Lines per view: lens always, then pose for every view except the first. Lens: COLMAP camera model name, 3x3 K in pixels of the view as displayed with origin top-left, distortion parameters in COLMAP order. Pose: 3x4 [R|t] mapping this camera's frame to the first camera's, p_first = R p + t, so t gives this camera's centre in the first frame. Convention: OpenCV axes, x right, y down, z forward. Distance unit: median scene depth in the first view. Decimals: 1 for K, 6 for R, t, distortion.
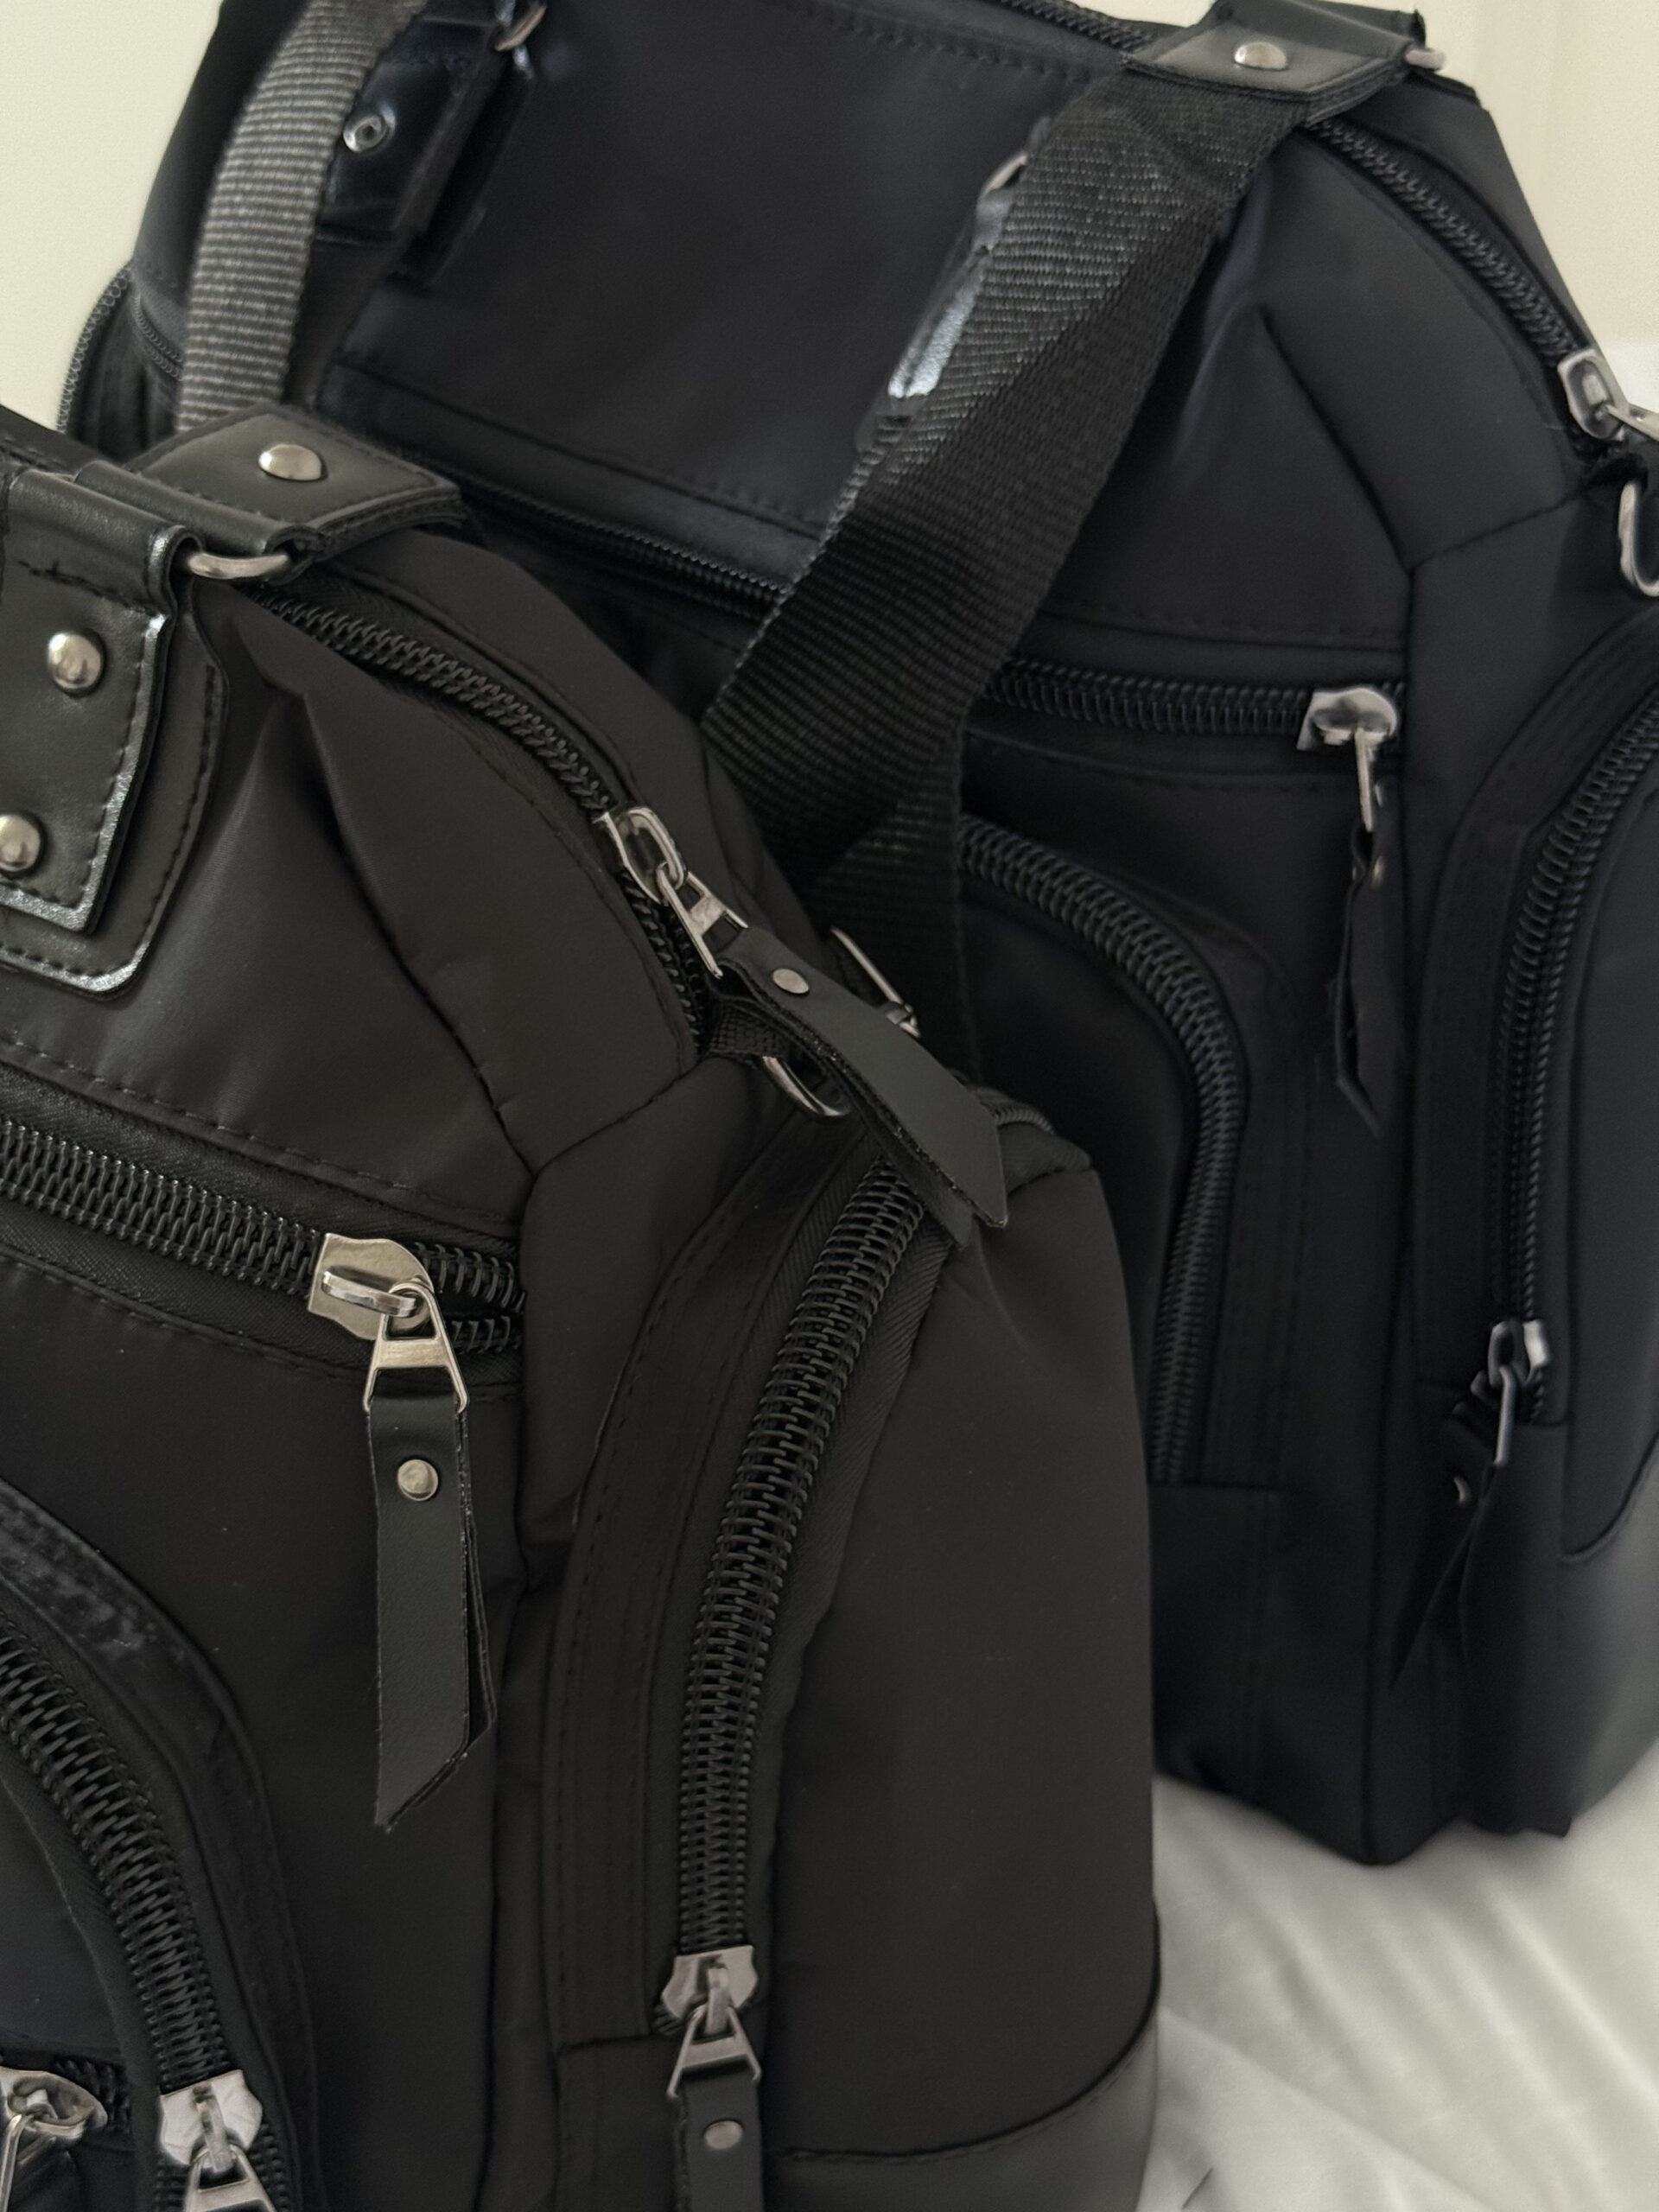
lens RADIAL K [[3227.1, 0, 829.5], [0, 3227.1, 1106.0], [0, 0, 1]] dist [0.195463, -0.541641]
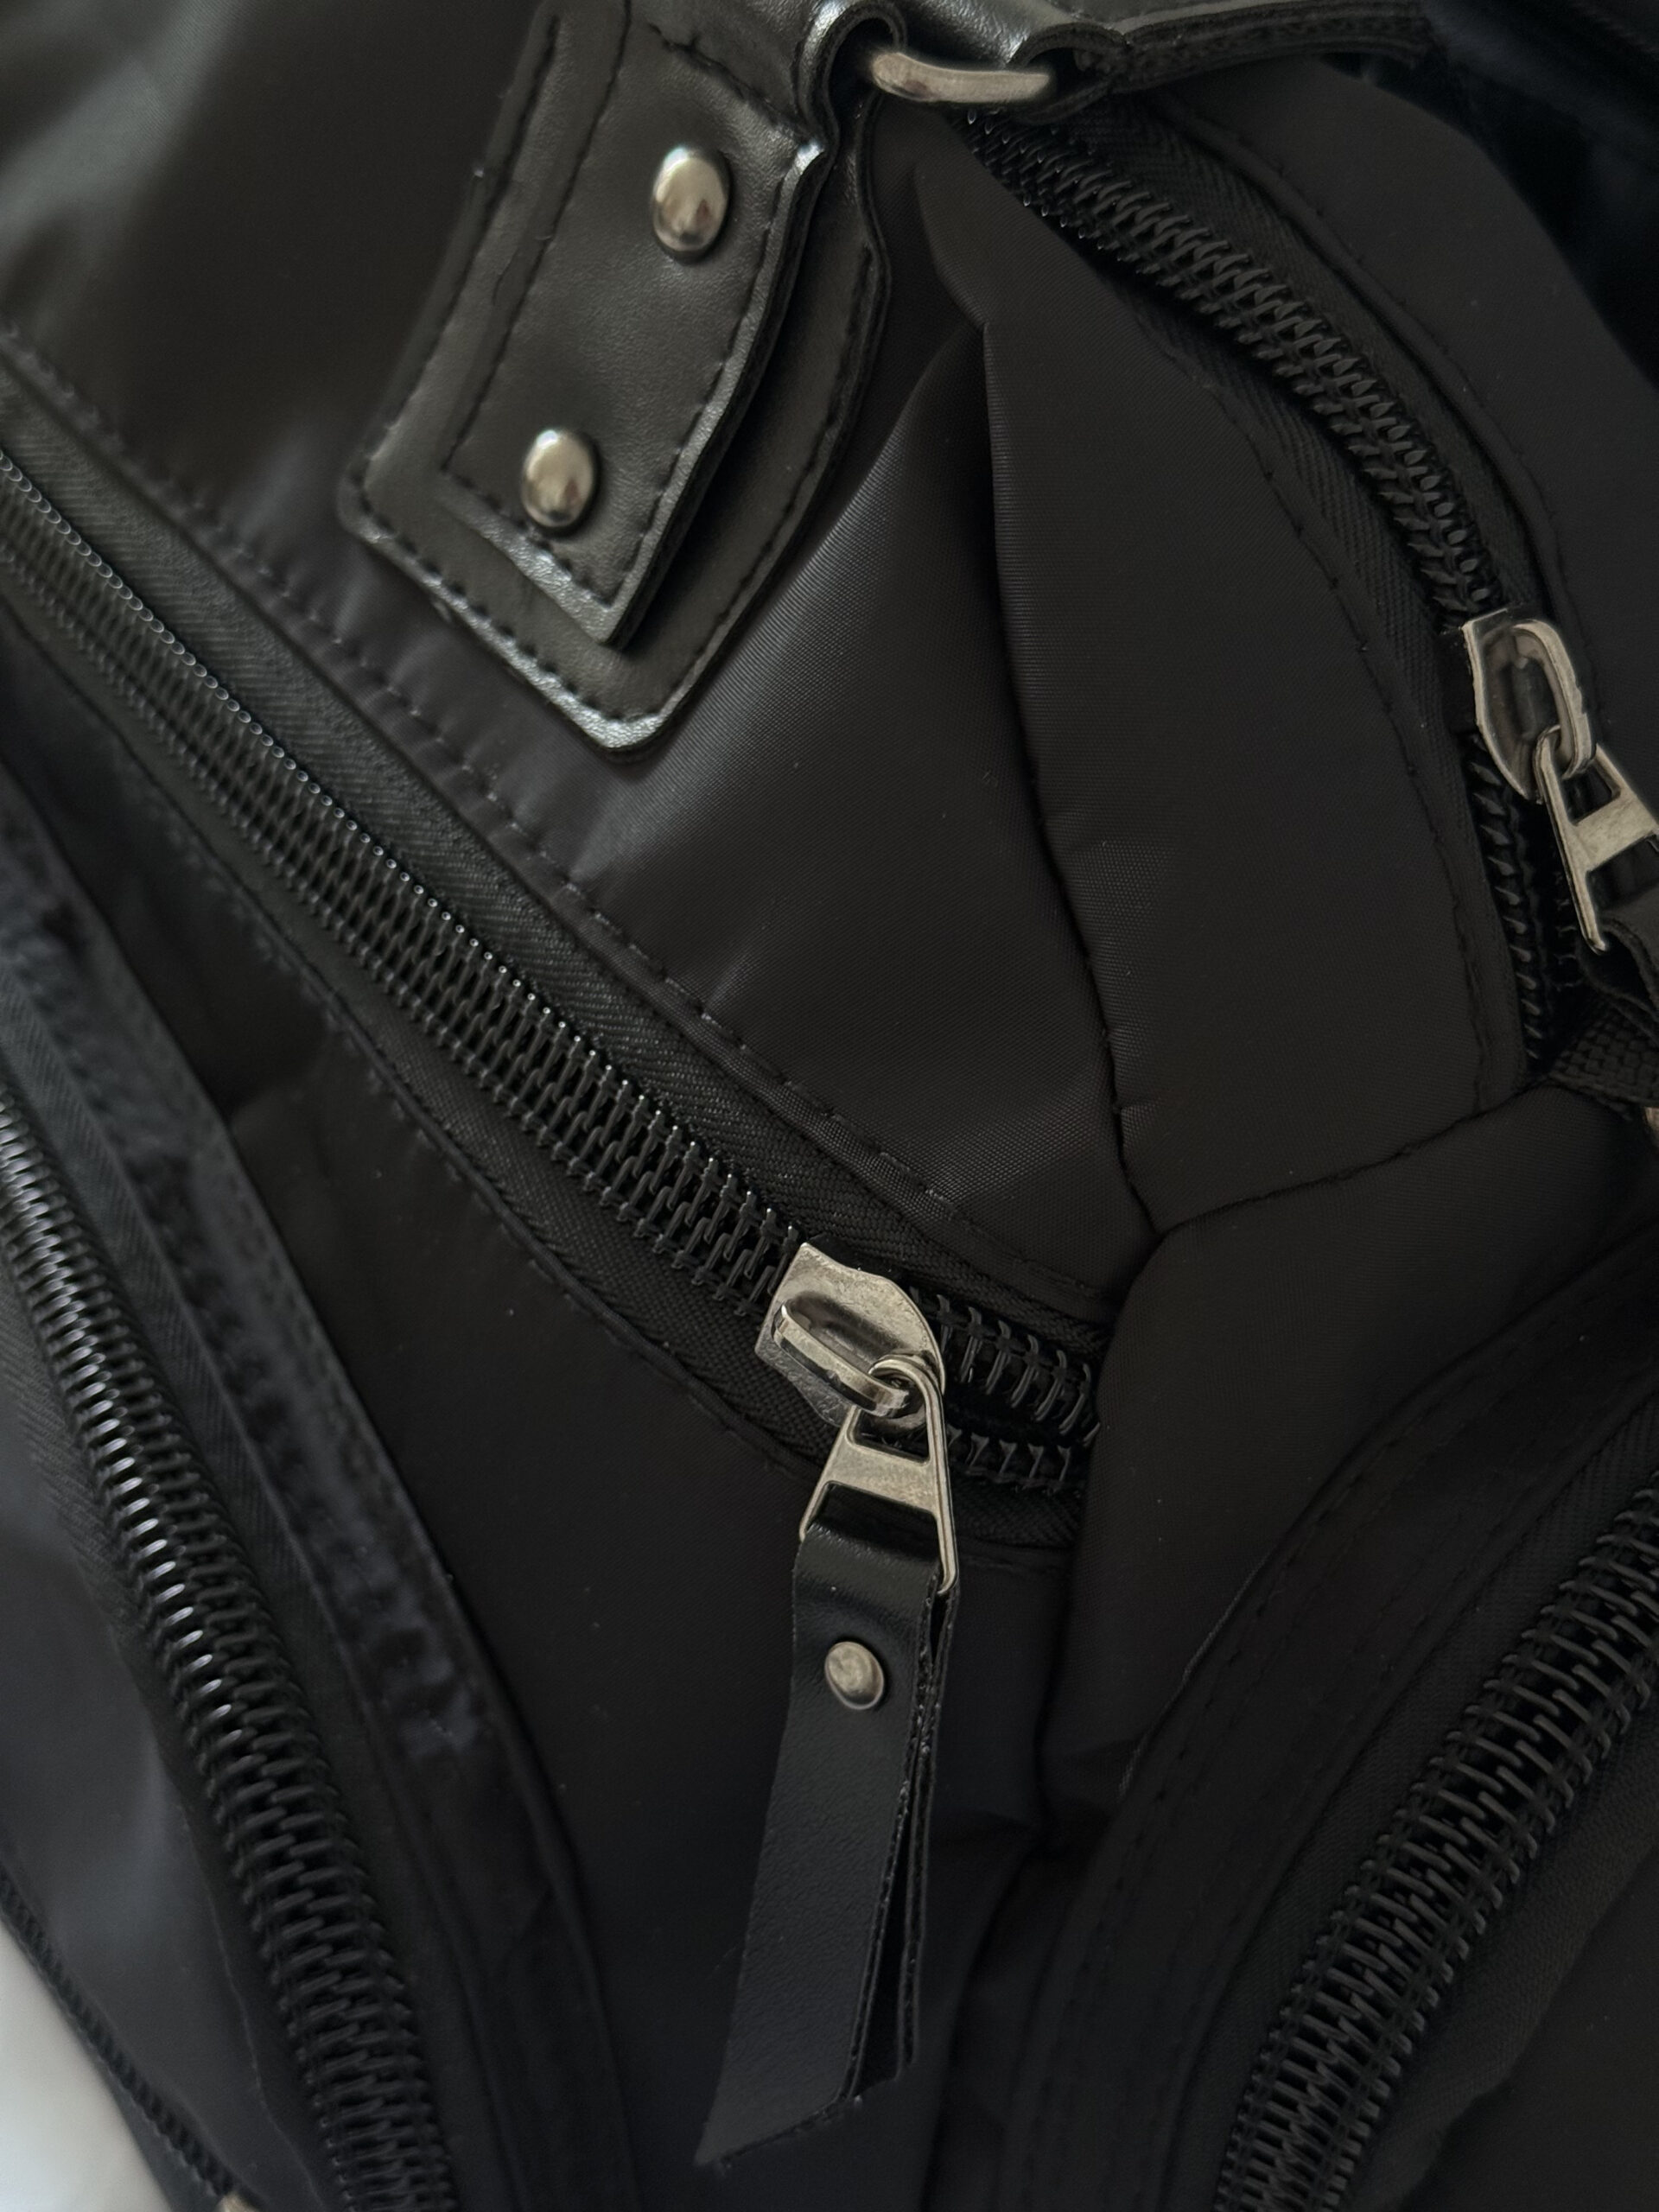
lens RADIAL K [[3227.1, 0, 829.5], [0, 3227.1, 1106.0], [0, 0, 1]] dist [0.195463, -0.541641]
pose [[0.906412, 0.254930, -0.336791, 0.042515], [-0.205919, 0.962861, 0.174634, -0.086516], [0.368803, -0.088938, 0.925243, 0.432457]]
